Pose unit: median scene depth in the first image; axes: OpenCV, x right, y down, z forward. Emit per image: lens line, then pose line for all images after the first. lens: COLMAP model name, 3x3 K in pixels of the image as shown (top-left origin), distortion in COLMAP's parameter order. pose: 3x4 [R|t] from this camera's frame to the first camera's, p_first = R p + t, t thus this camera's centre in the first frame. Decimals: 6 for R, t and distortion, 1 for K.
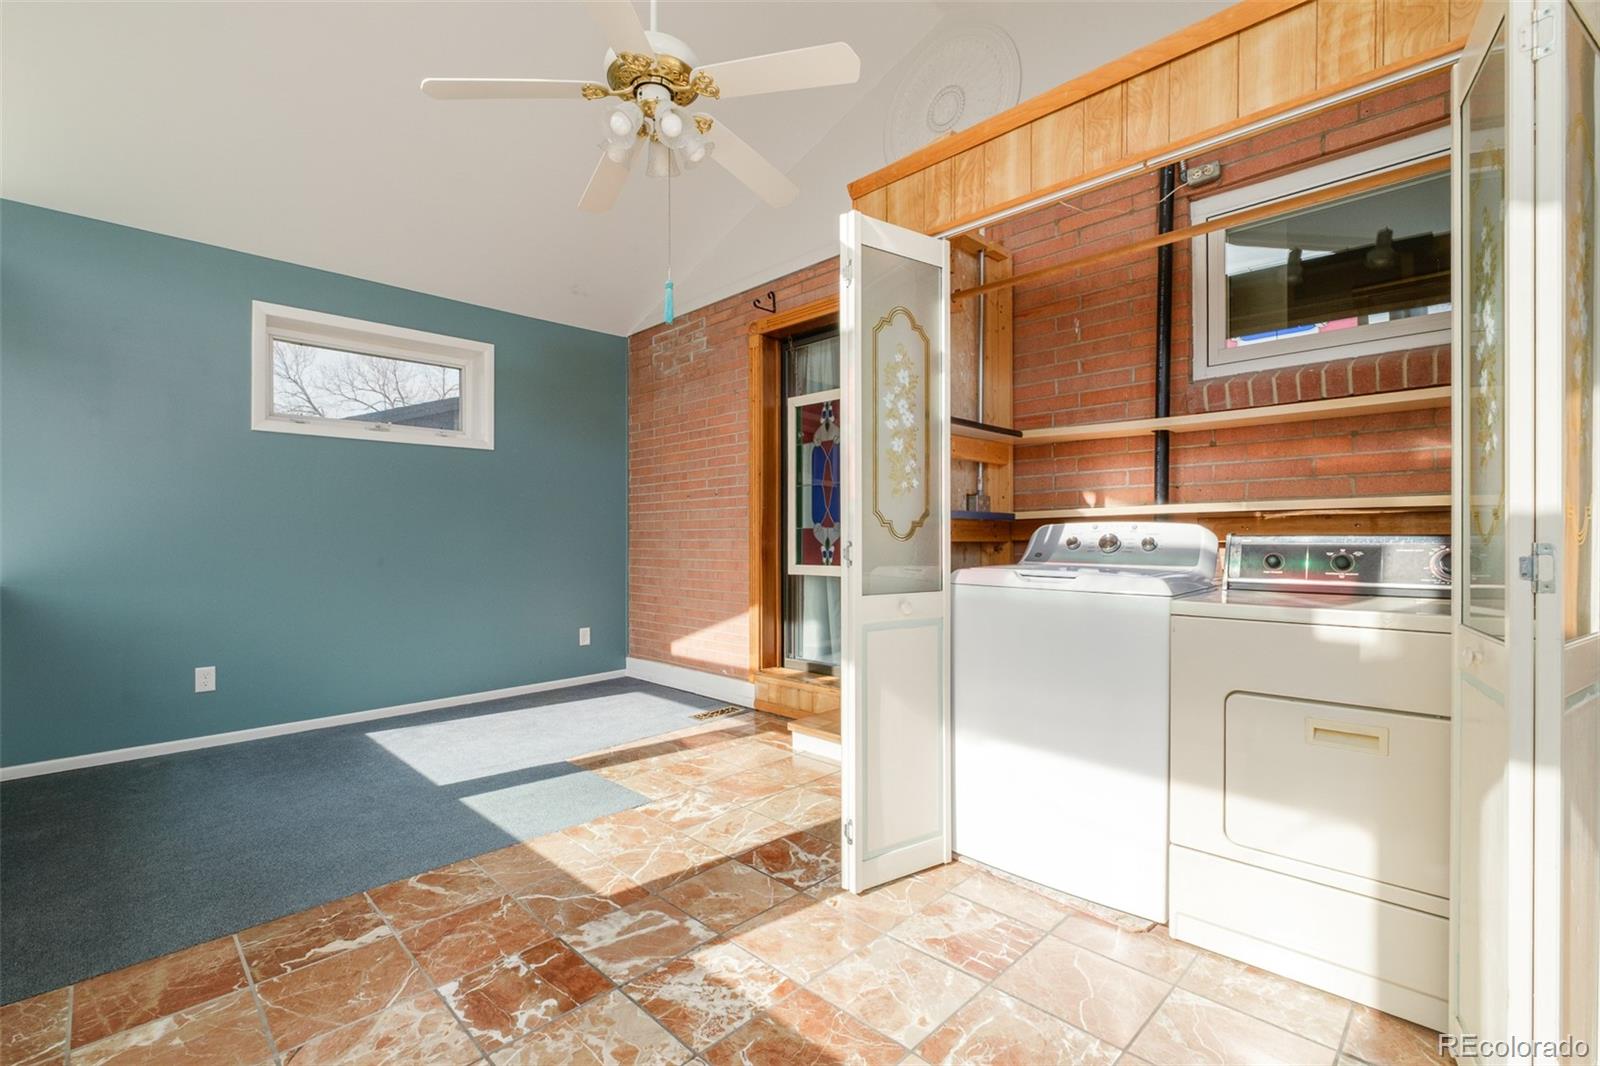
lens RADIAL K [[703.8, 0, 776.2], [0, 703.8, 544.6], [0, 0, 1]] dist [-0.014057, -0.000171]
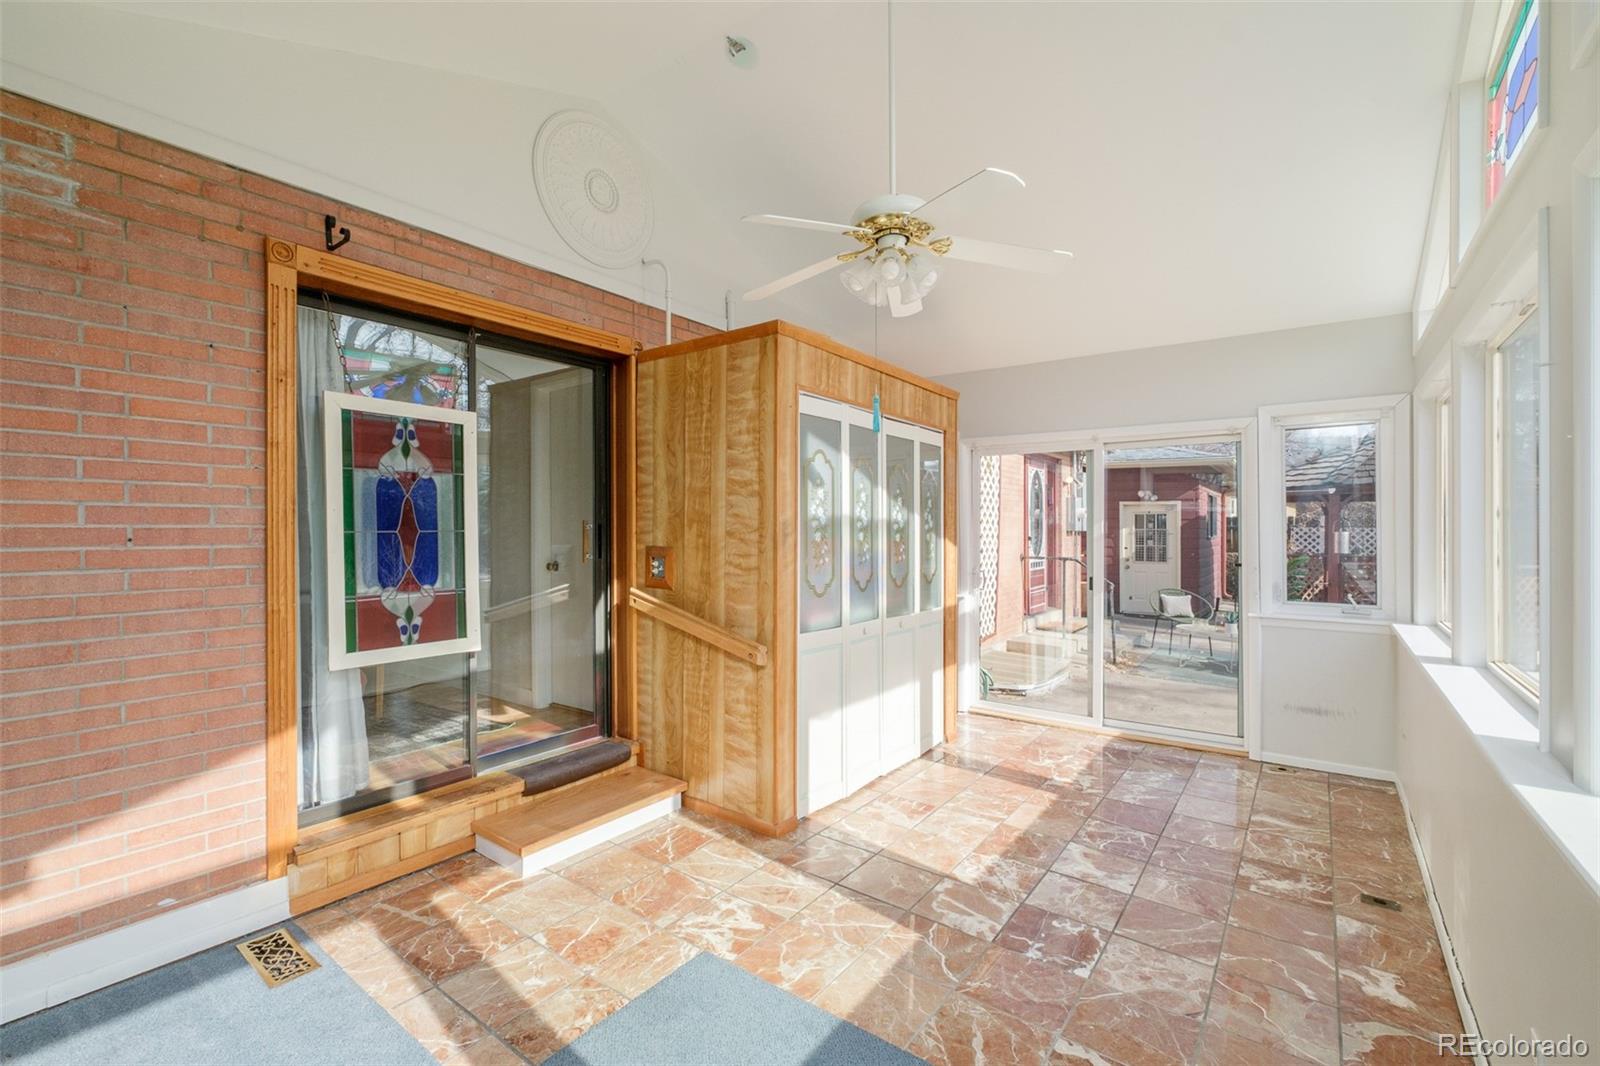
lens RADIAL K [[703.8, 0, 797.7], [0, 703.8, 531.8], [0, 0, 1]] dist [-0.014057, -0.000171]
pose [[-0.163091, -0.001538, 0.986610, -1.252246], [0.008126, 0.999963, 0.002902, -0.151955], [-0.986578, 0.008490, -0.163072, 1.294447]]
